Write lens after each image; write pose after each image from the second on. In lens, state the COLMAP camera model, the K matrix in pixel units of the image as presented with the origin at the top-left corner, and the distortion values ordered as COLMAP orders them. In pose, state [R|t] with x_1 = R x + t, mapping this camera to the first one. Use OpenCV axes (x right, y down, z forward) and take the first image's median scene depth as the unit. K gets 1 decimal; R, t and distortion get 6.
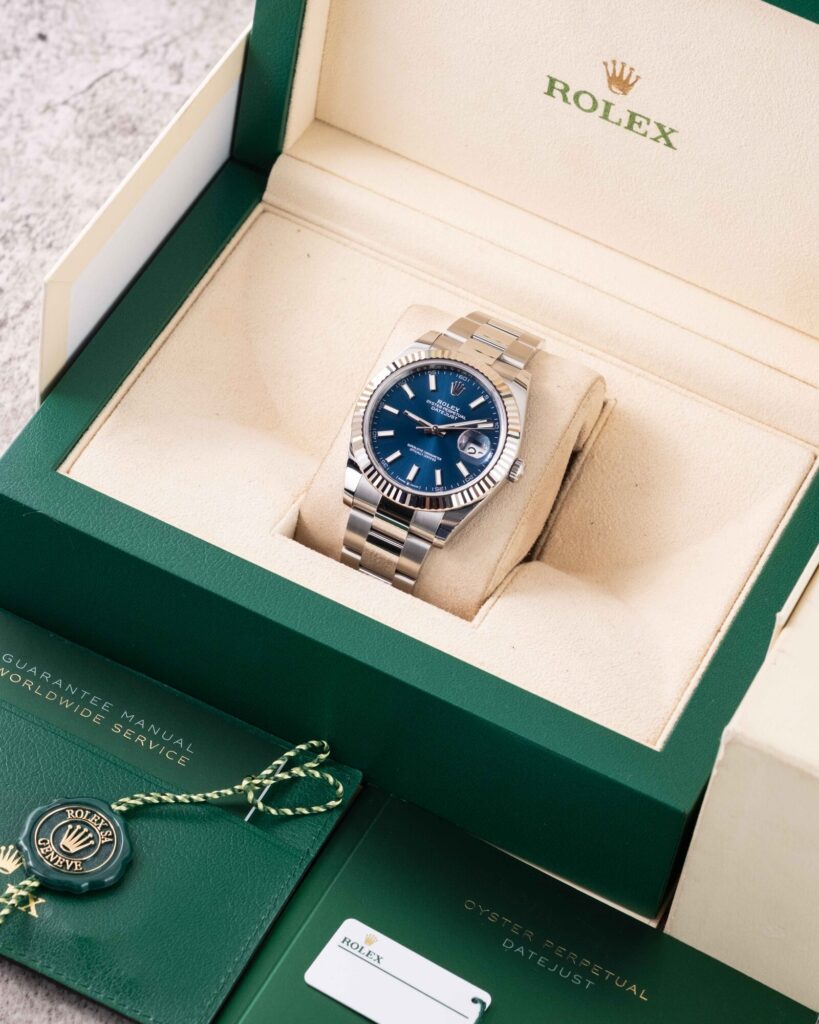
lens RADIAL K [[3893.8, 0, 409.5], [0, 3893.8, 512.0], [0, 0, 1]] dist [0.087778, 1.929366]
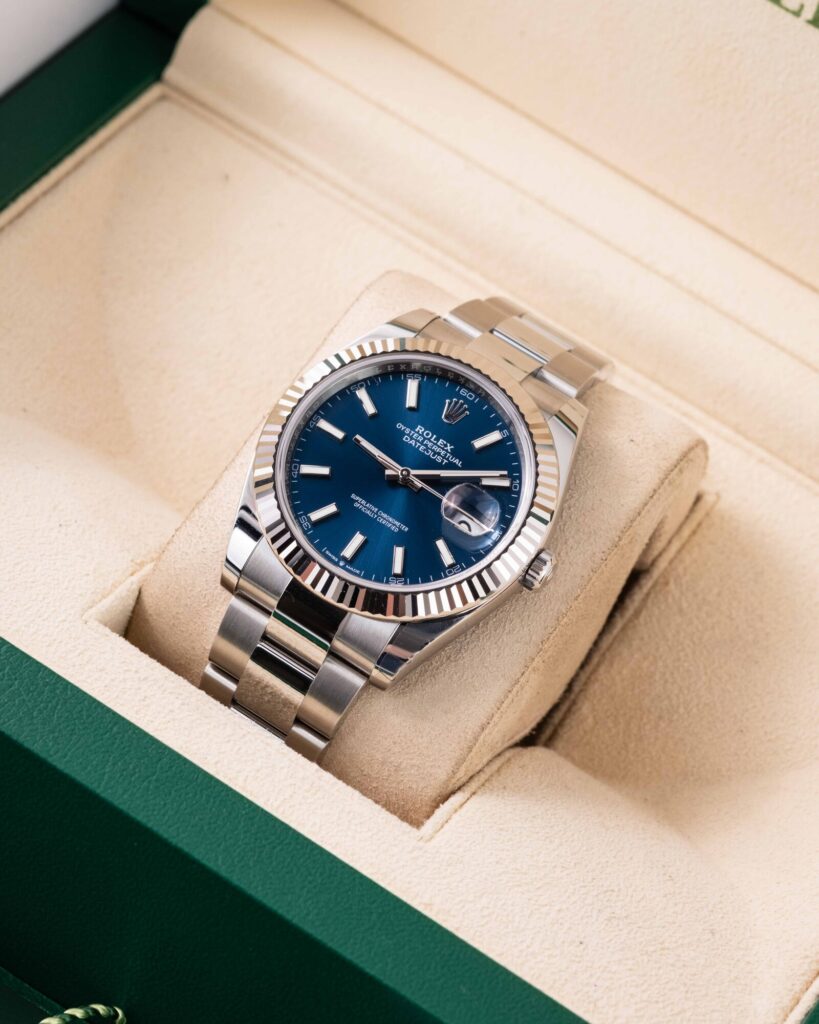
lens RADIAL K [[3893.8, 0, 409.5], [0, 3893.8, 512.0], [0, 0, 1]] dist [0.087778, 1.929366]
pose [[0.988293, 0.151421, 0.018662, -0.002308], [-0.148997, 0.984226, -0.095386, 0.036491], [-0.032811, 0.091489, 0.995265, 0.447176]]
